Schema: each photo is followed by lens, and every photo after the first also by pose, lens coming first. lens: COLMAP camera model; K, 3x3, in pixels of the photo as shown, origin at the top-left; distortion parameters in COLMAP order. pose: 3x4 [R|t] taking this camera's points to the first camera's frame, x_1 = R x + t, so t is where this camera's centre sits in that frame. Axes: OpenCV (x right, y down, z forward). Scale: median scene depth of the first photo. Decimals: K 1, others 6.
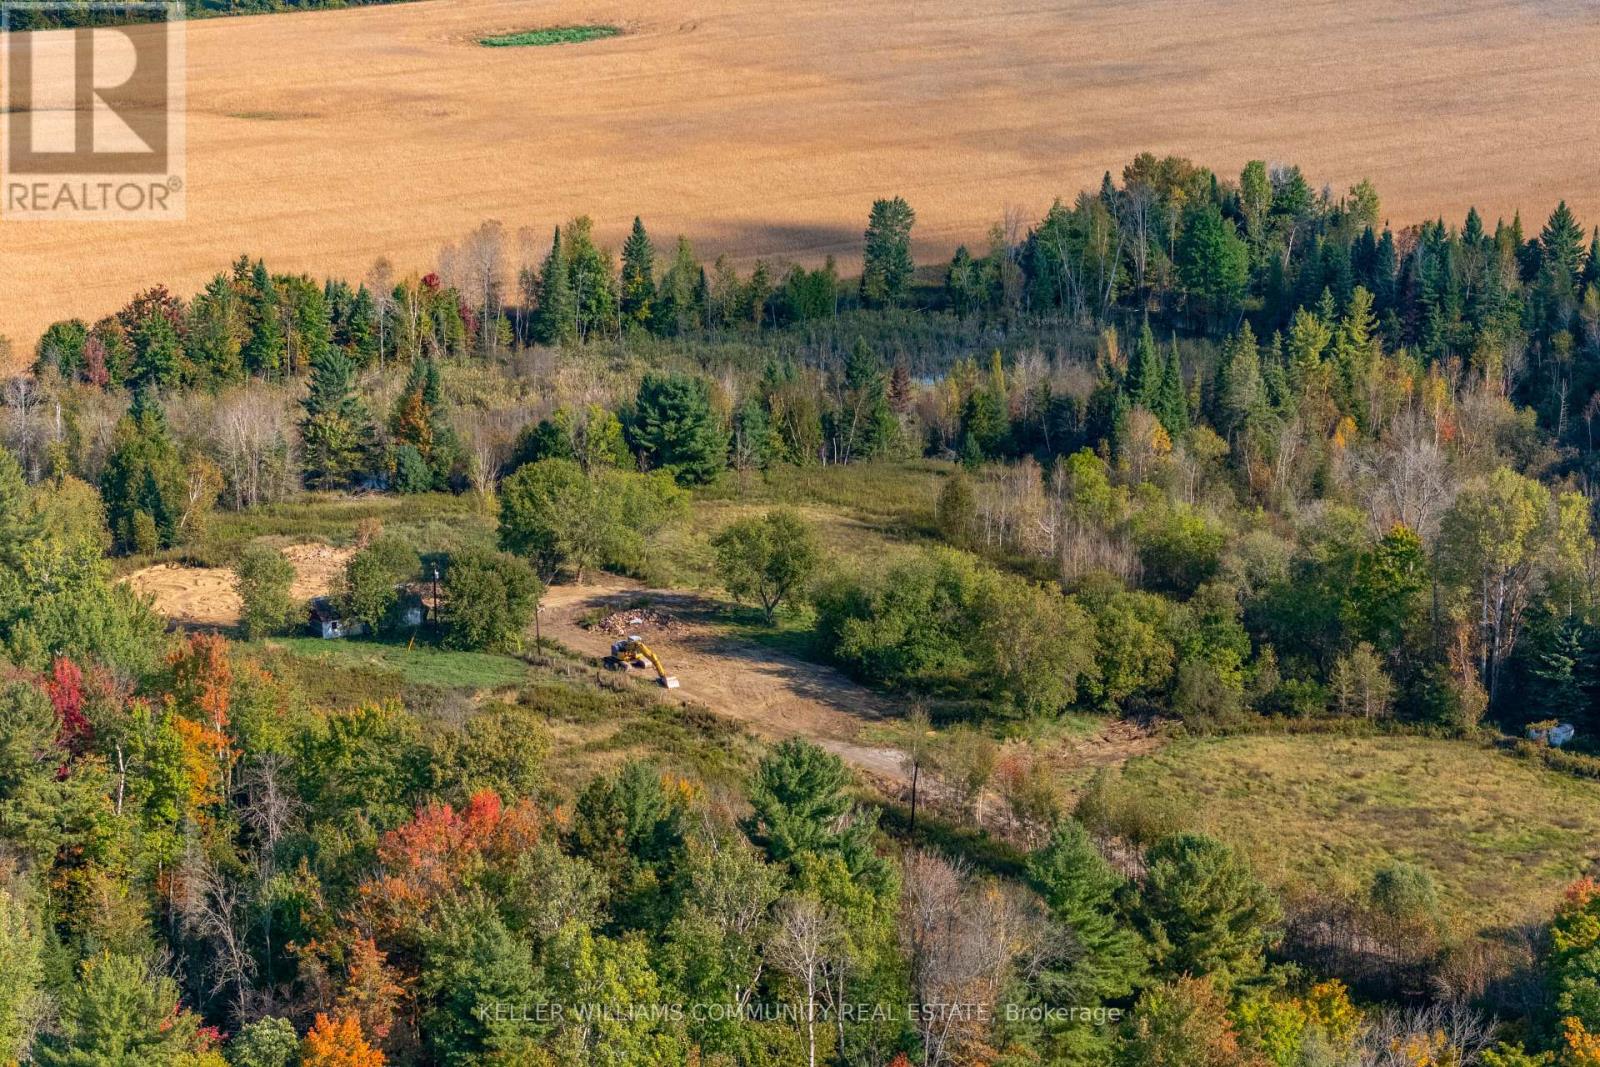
lens RADIAL K [[3883.2, 0, 800.0], [0, 3883.2, 533.5], [0, 0, 1]] dist [-0.149895, -0.405902]
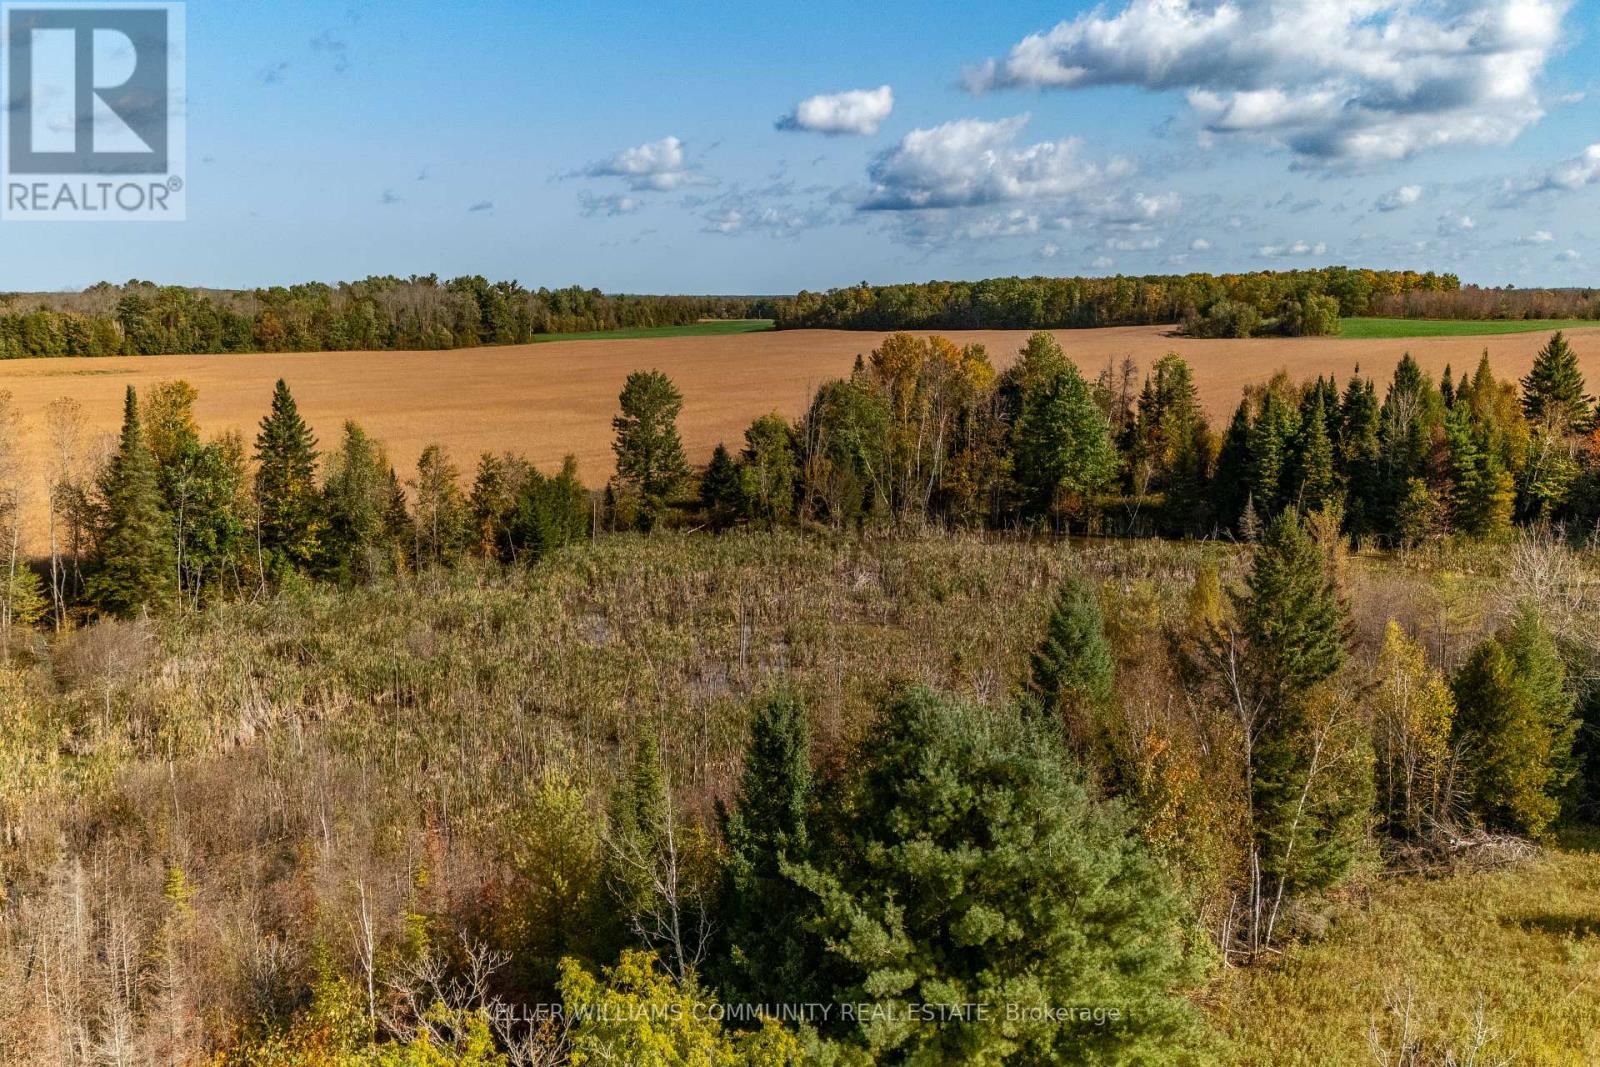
lens RADIAL K [[1481.3, 0, 777.0], [0, 1481.3, 584.8], [0, 0, 1]] dist [0.086820, -0.155496]
pose [[0.929700, -0.065497, 0.362448, -0.074939], [0.085636, 0.995533, -0.039762, -0.050031], [-0.358225, 0.068005, 0.931155, 1.042379]]
